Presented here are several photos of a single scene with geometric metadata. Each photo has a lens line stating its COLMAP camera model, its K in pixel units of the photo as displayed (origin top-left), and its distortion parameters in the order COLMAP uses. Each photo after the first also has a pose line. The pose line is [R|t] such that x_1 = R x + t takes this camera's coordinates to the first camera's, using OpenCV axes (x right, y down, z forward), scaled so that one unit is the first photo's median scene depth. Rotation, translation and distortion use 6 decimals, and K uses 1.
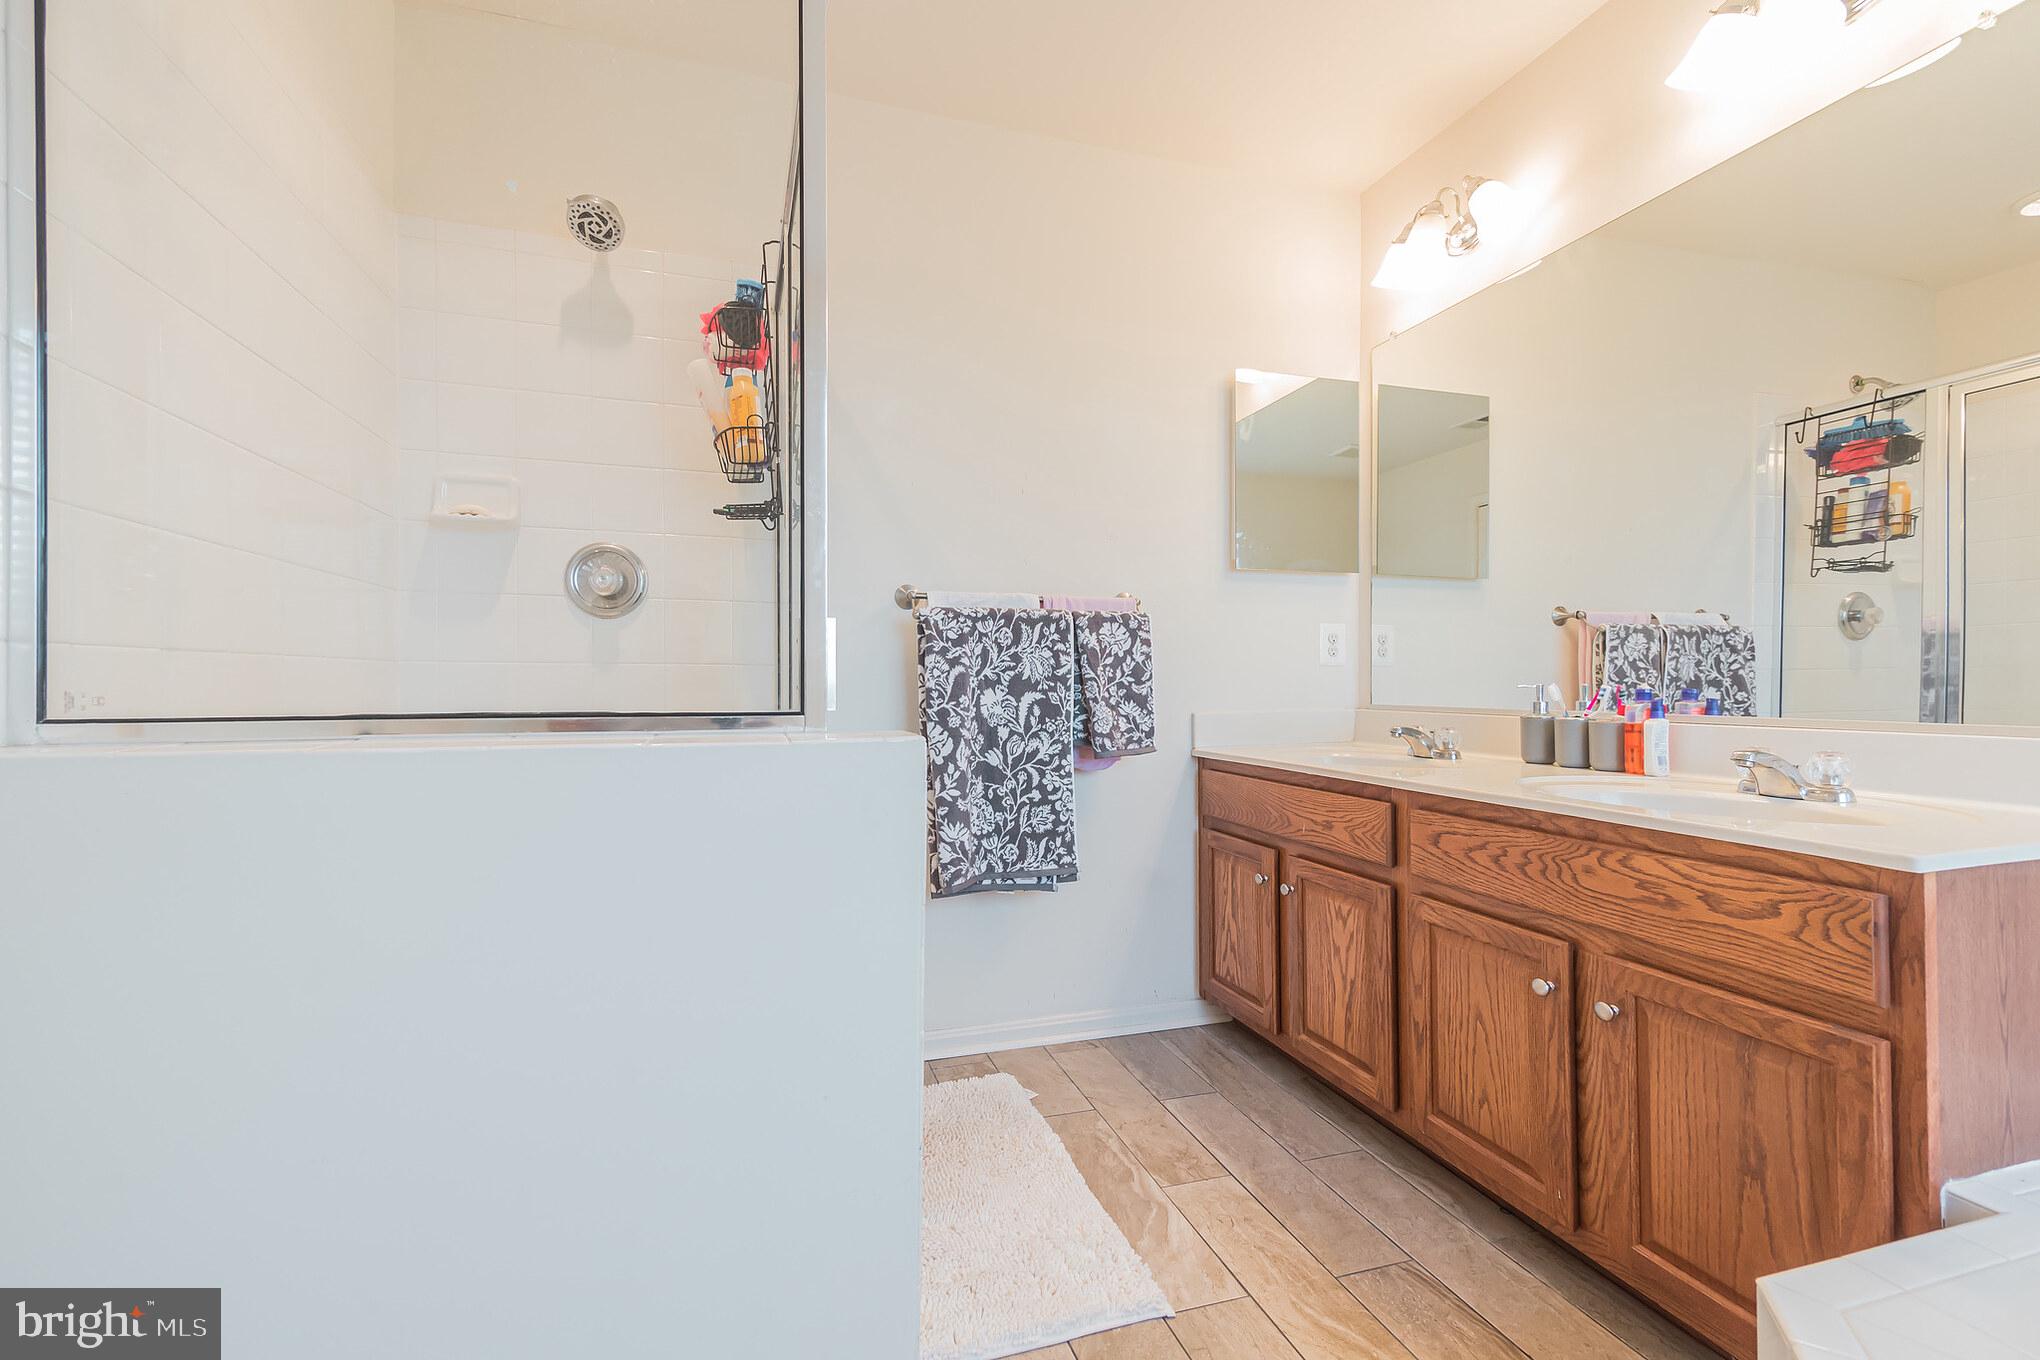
lens RADIAL K [[844.1, 0, 1004.3], [0, 844.1, 681.2], [0, 0, 1]] dist [0.017875, -0.003307]
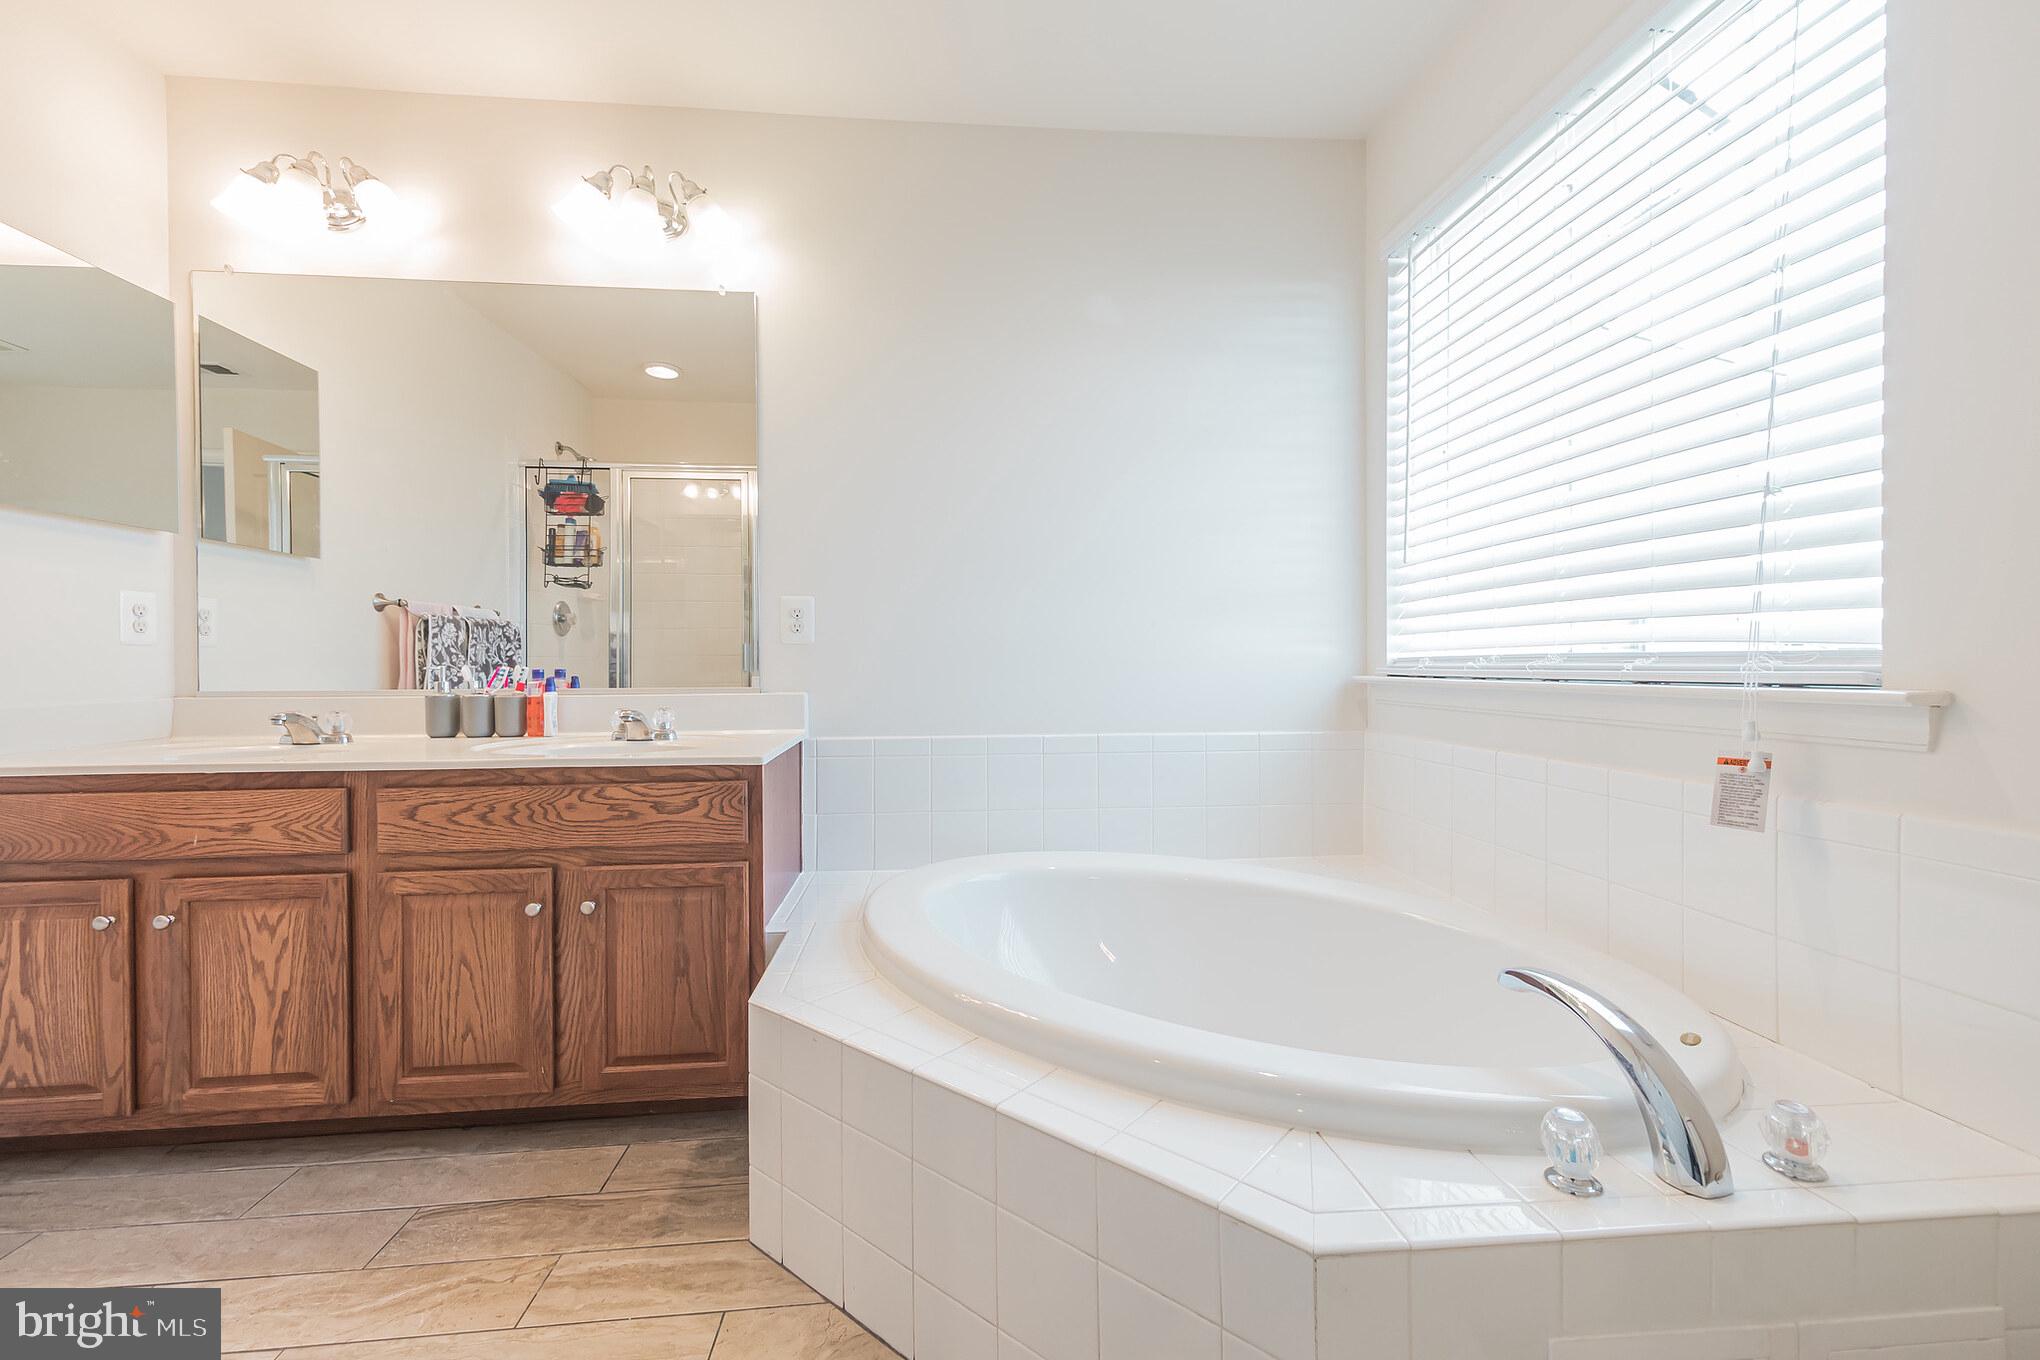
lens RADIAL K [[820.5, 0, 1009.9], [0, 820.5, 662.8], [0, 0, 1]] dist [-0.000569, -0.000378]
pose [[0.203268, 0.003402, 0.979117, -0.298554], [0.002179, 0.999990, -0.003927, 0.005449], [-0.979121, 0.002932, 0.203258, 0.059512]]
